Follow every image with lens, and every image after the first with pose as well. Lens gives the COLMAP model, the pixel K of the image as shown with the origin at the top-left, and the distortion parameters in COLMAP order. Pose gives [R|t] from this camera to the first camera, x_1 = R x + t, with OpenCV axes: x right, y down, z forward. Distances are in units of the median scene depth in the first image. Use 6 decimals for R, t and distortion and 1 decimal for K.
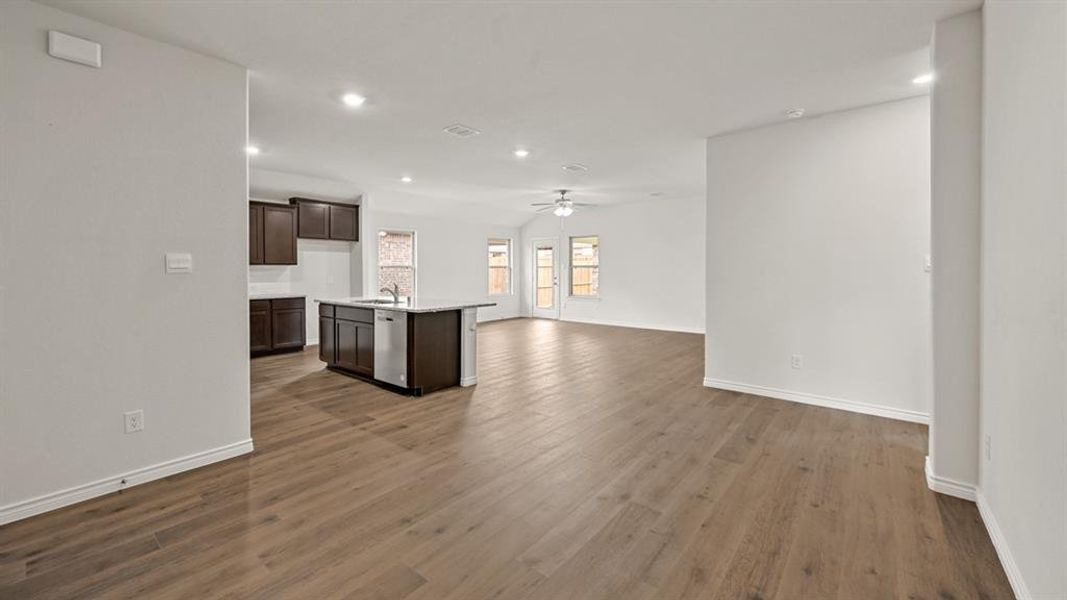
lens RADIAL K [[421.8, 0, 531.8], [0, 421.8, 271.4], [0, 0, 1]] dist [-0.001276, 0.000066]
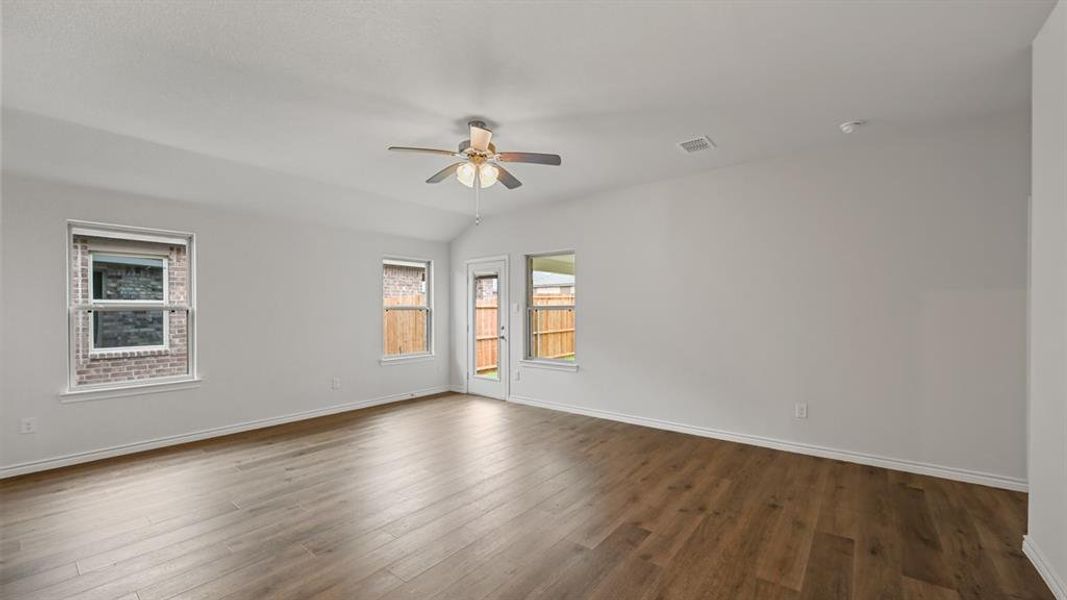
lens RADIAL K [[421.8, 0, 535.6], [0, 421.8, 310.6], [0, 0, 1]] dist [-0.001276, 0.000066]
pose [[0.999718, -0.001125, 0.023722, 0.129152], [0.001252, 0.999985, -0.005363, -0.006059], [-0.023715, 0.005391, 0.999704, 0.630572]]
